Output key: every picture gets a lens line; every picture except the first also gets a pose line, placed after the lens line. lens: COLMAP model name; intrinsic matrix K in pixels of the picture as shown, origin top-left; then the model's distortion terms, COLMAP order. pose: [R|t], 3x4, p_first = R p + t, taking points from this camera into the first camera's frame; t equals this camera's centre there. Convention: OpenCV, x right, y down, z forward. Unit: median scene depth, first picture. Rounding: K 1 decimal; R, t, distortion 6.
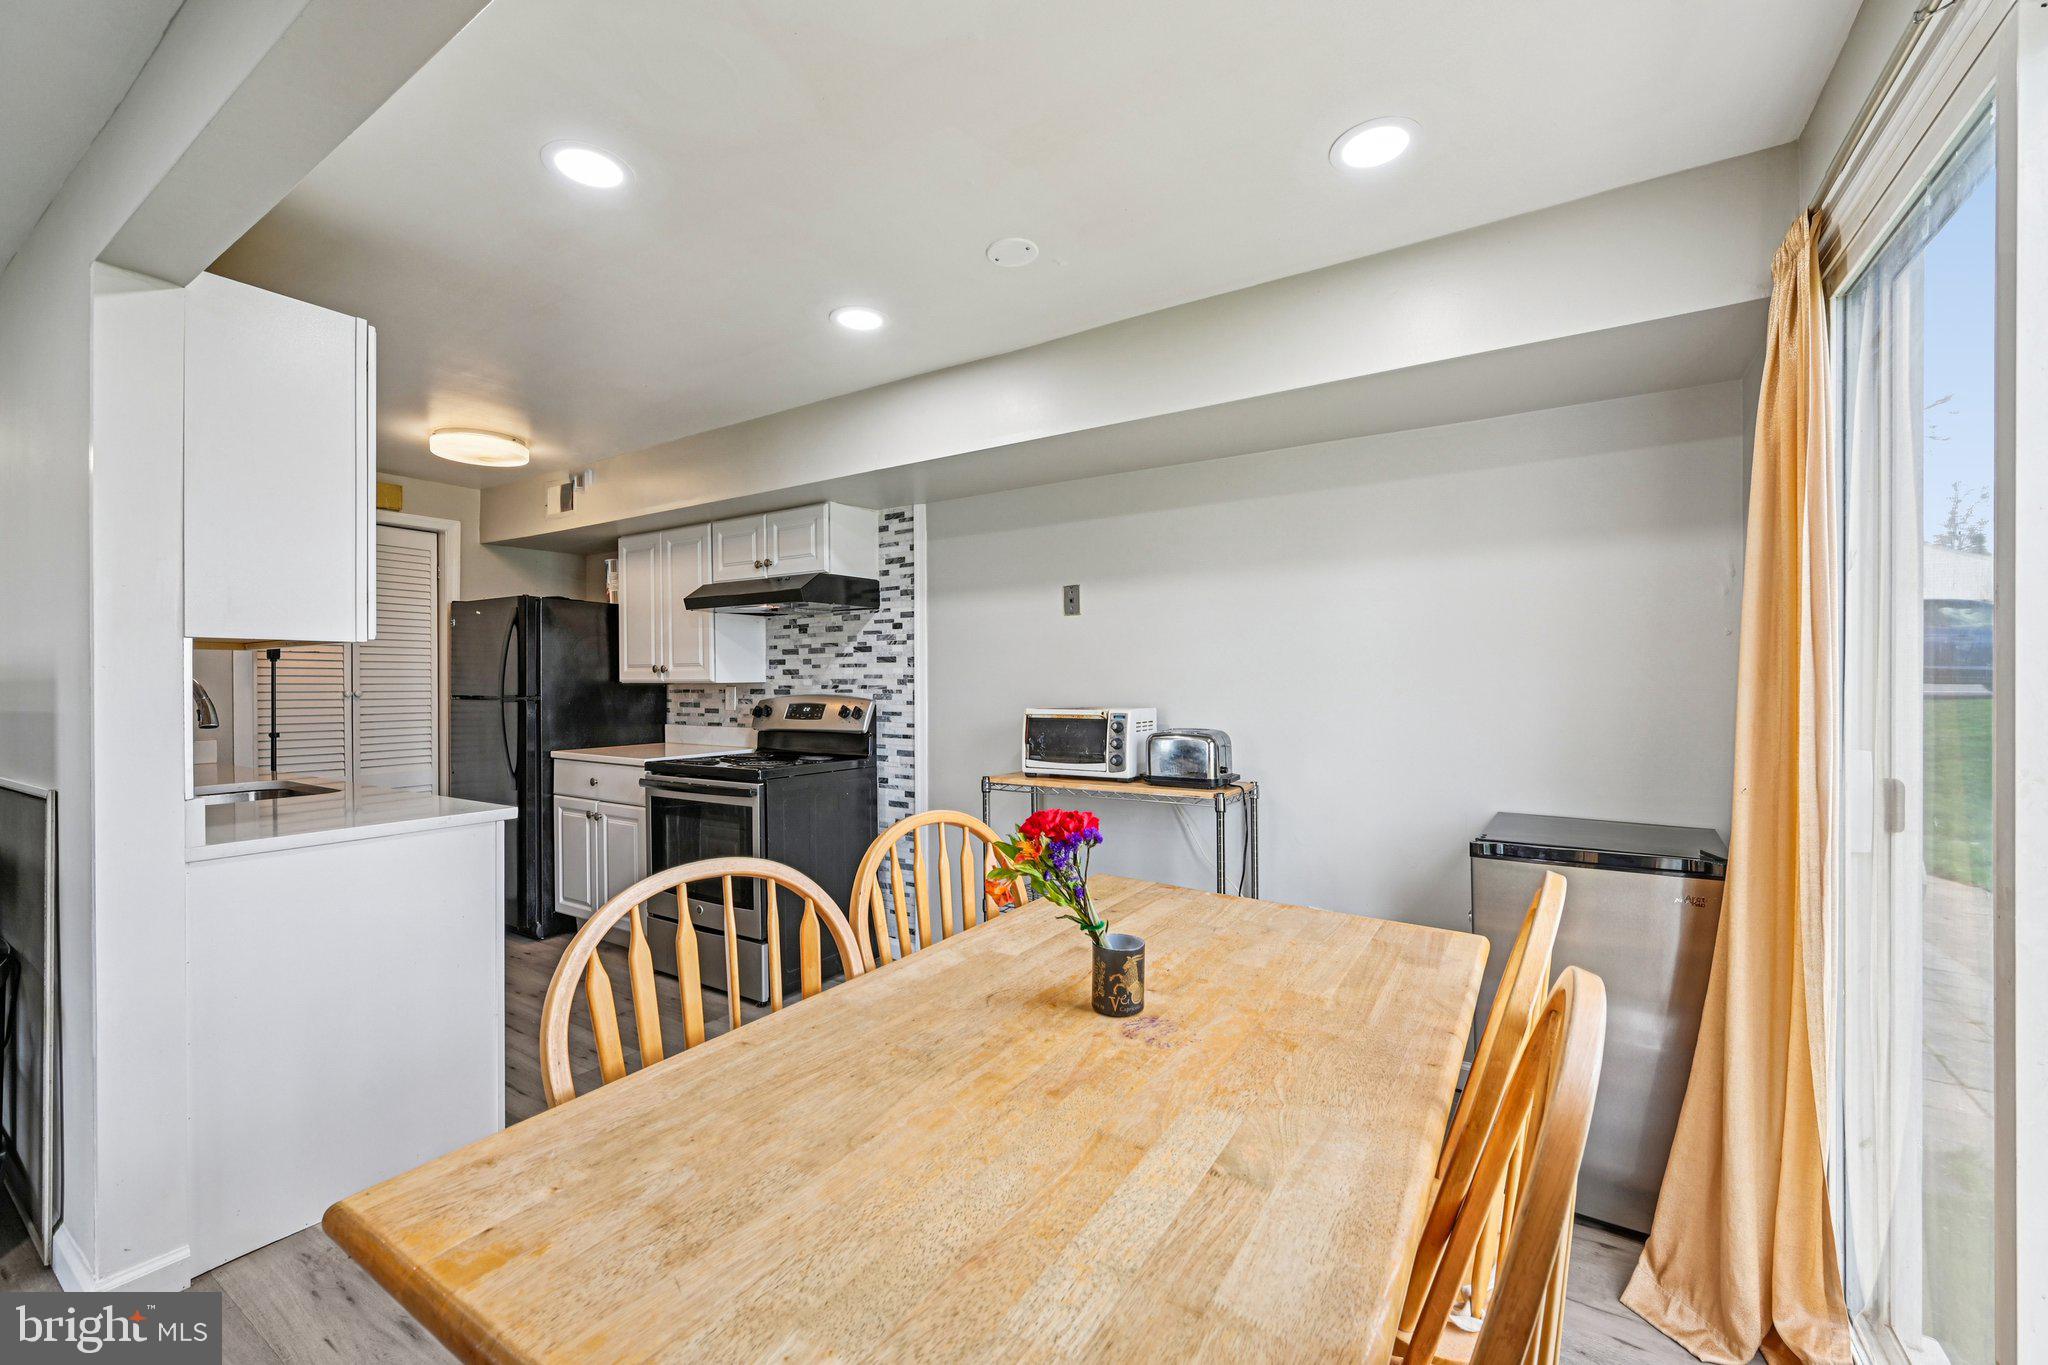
lens RADIAL K [[815.6, 0, 1050.5], [0, 815.6, 670.1], [0, 0, 1]] dist [0.000120, 0.000002]
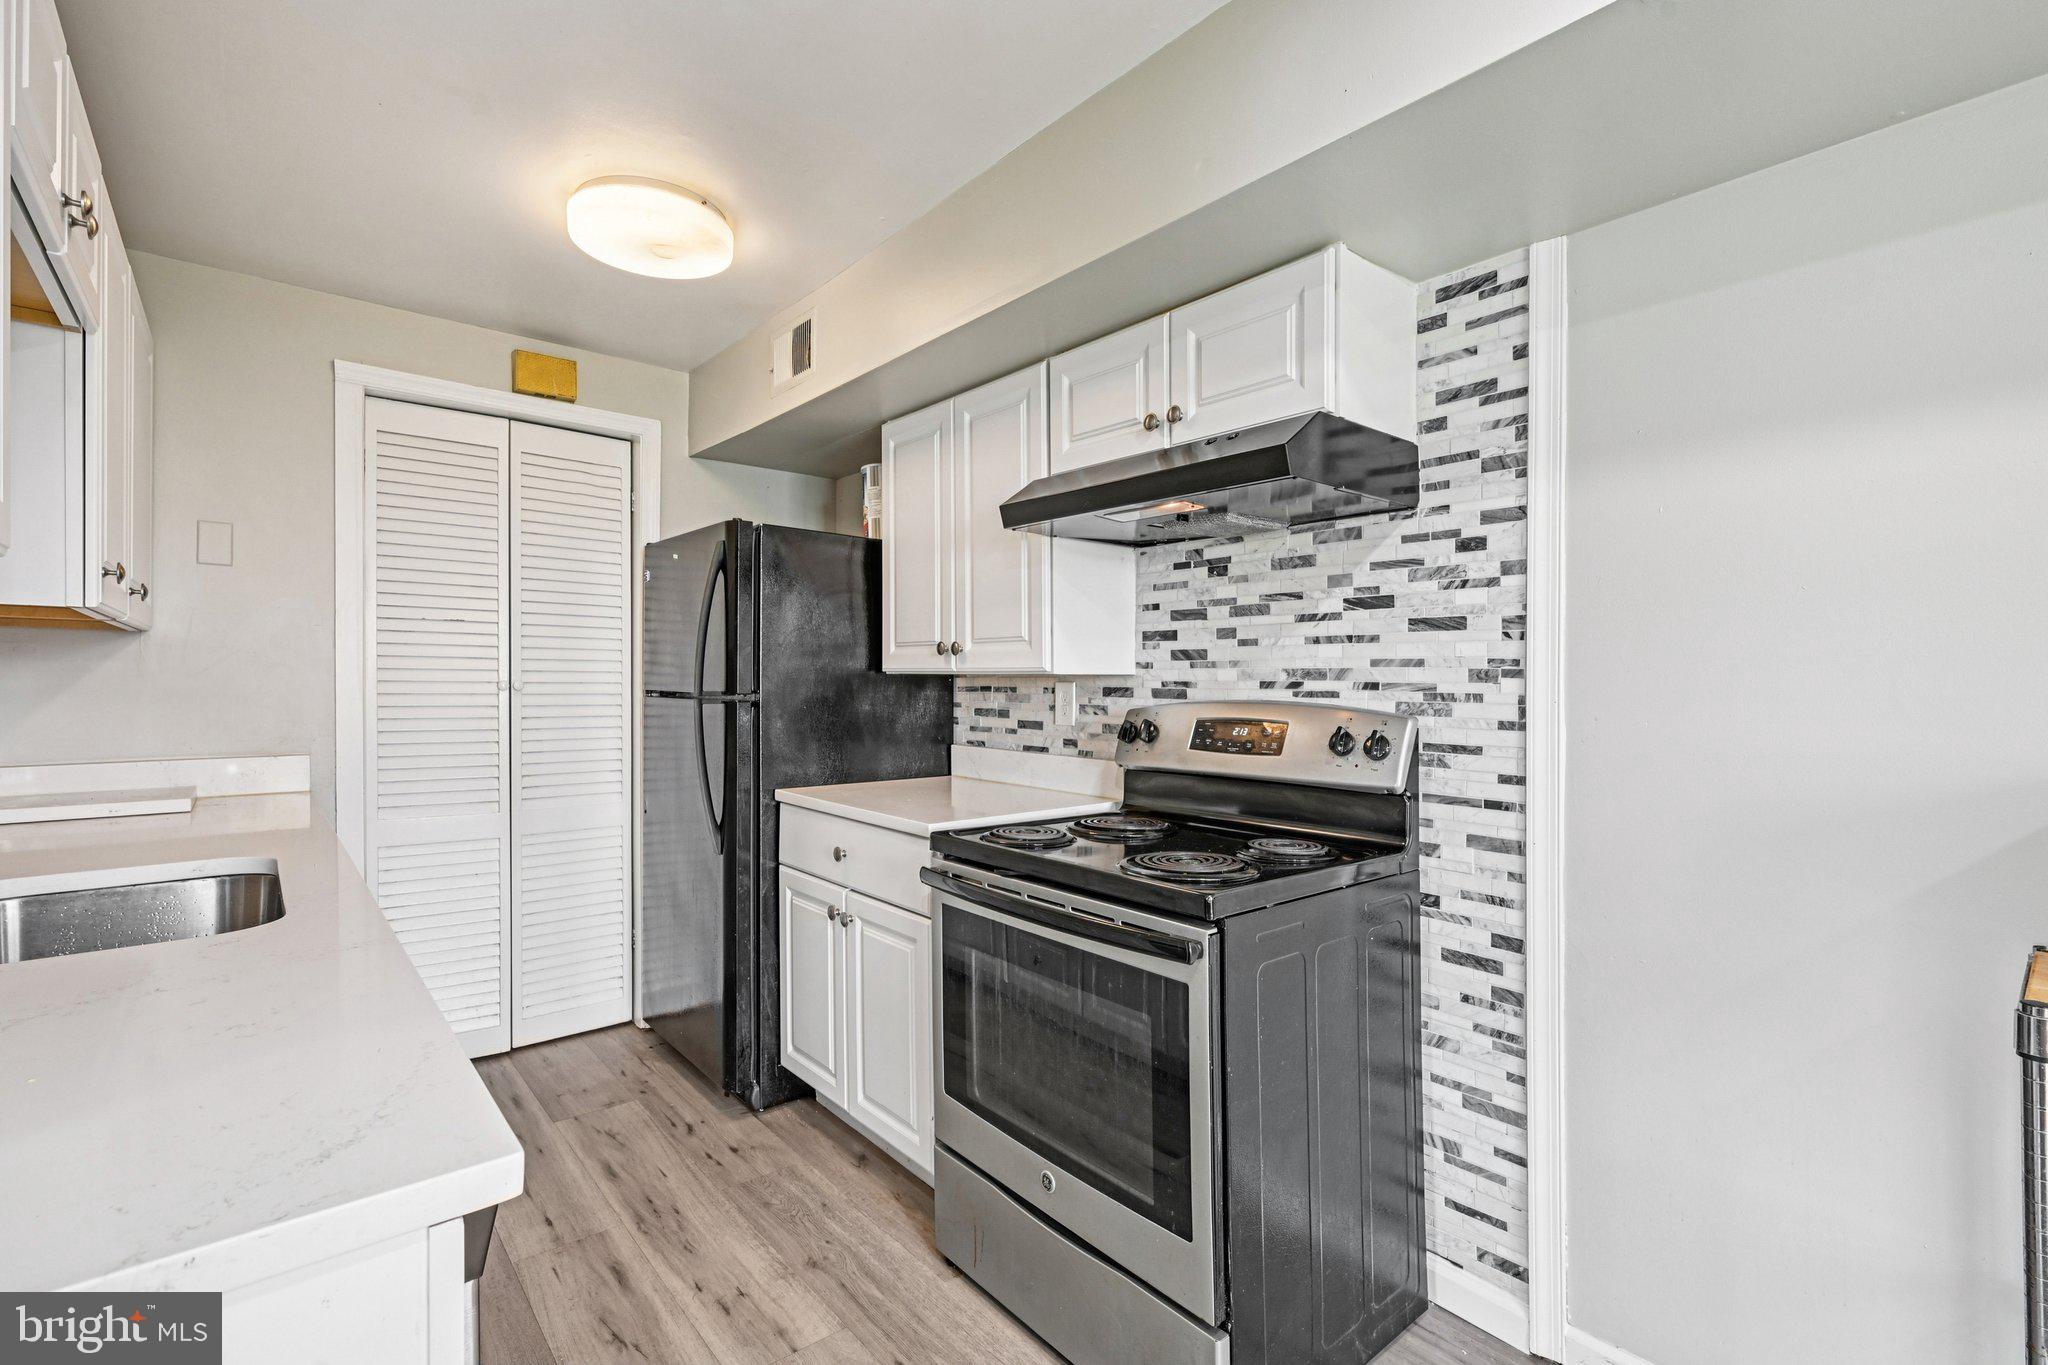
lens RADIAL K [[900.5, 0, 1056.5], [0, 900.5, 687.3], [0, 0, 1]] dist [0.001993, 0.000095]
pose [[0.957796, 0.014247, -0.287095, -0.252523], [-0.008328, 0.999727, 0.021828, 0.011962], [0.287327, -0.018516, 0.957653, 0.471336]]
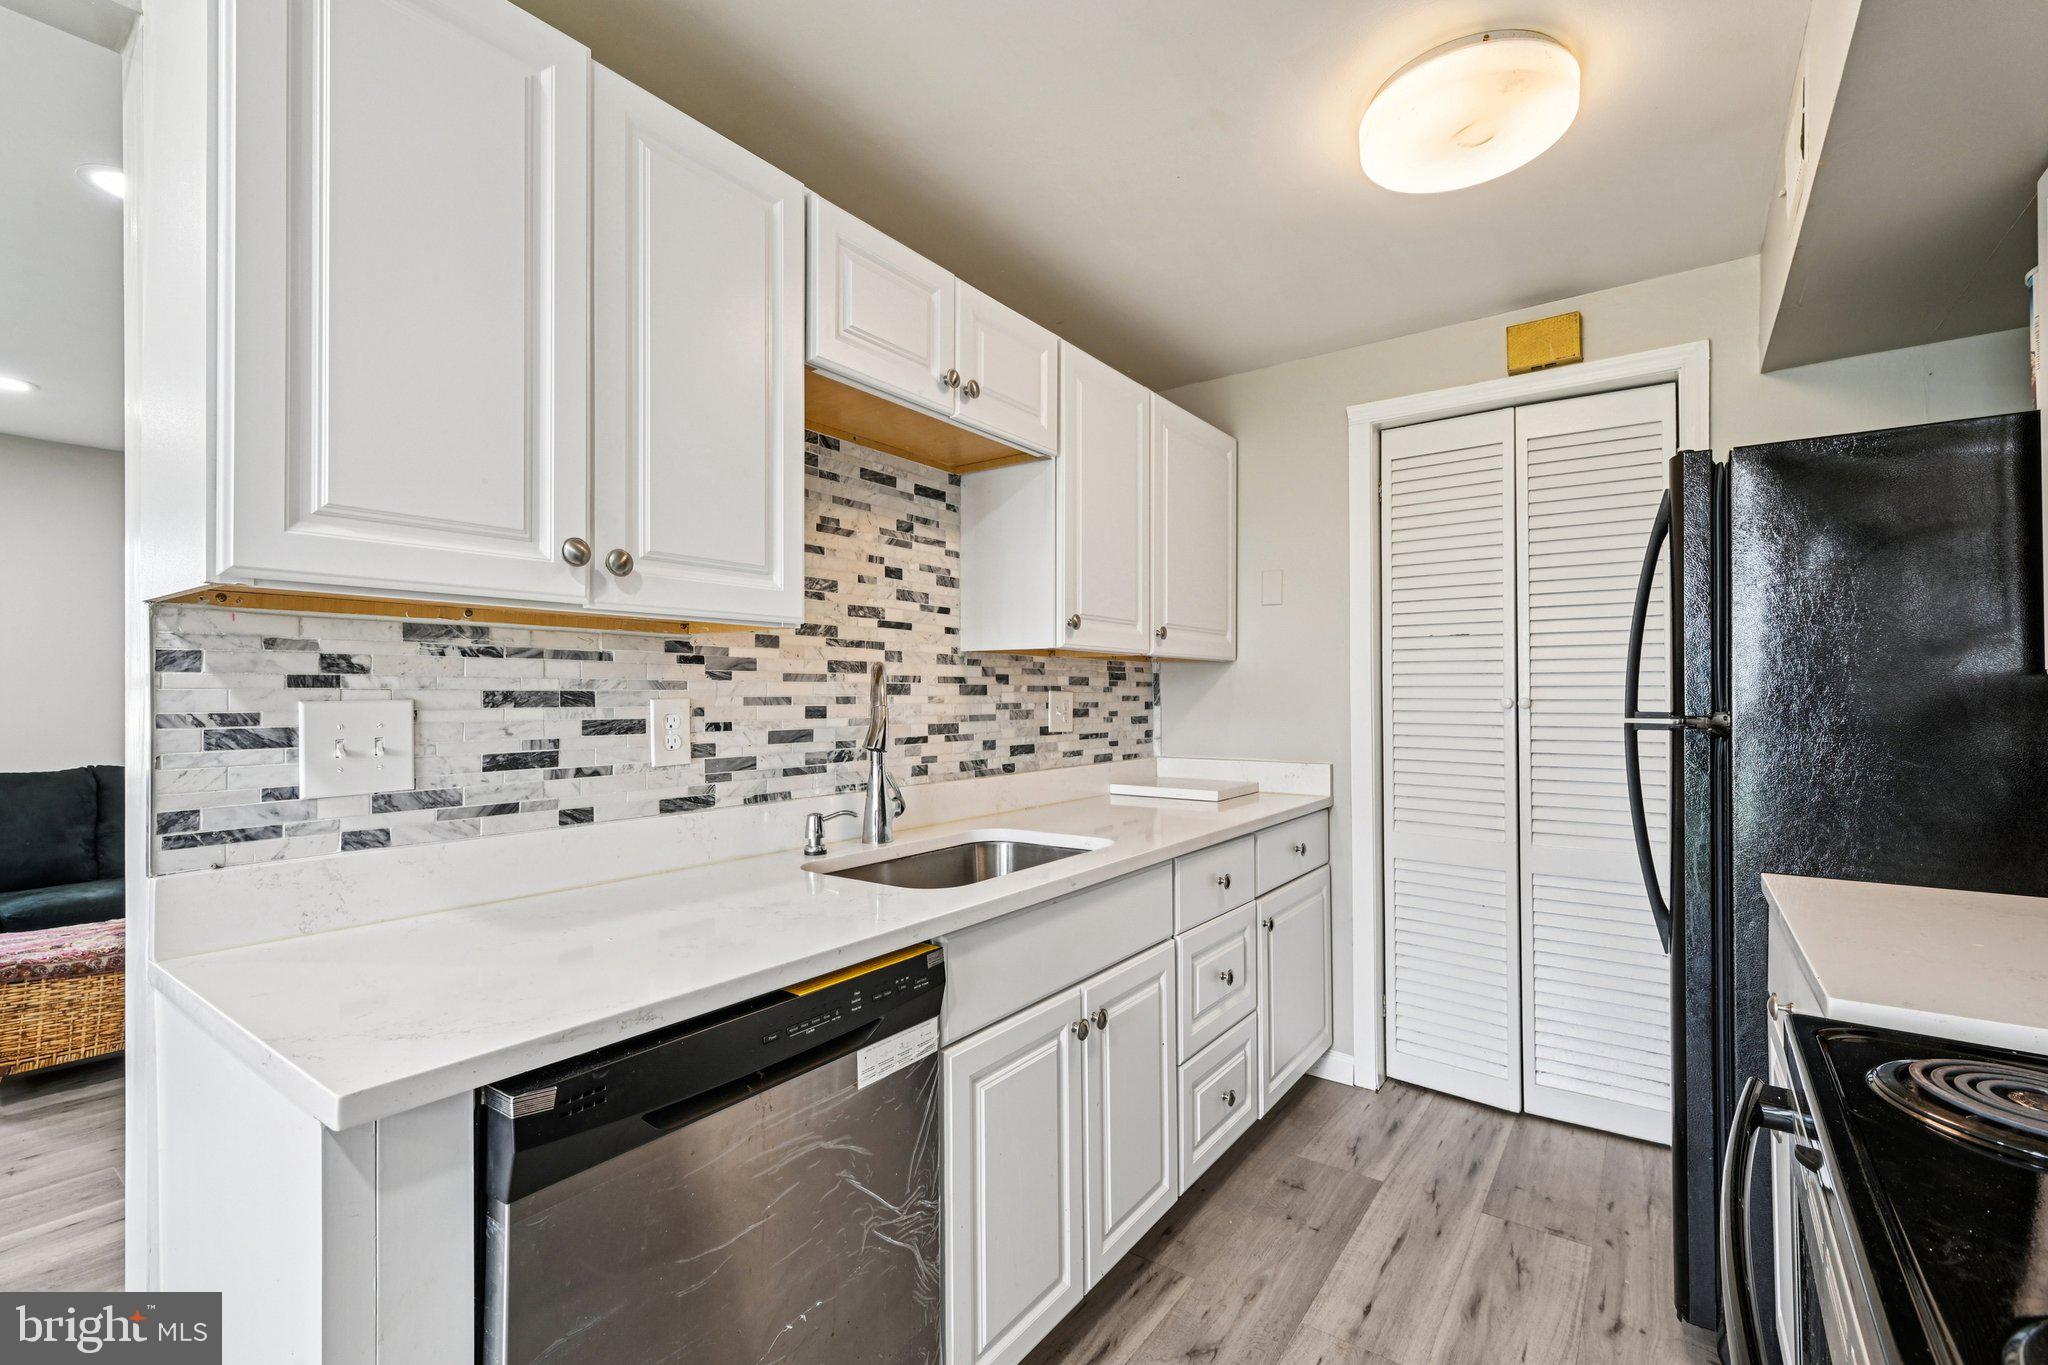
lens RADIAL K [[894.4, 0, 1028.4], [0, 894.4, 695.2], [0, 0, 1]] dist [-0.000864, -0.000199]
pose [[-0.073782, 0.004653, -0.997264, -0.211246], [0.018373, 0.999826, 0.003306, 0.015980], [0.997105, -0.018078, -0.073855, 0.751820]]
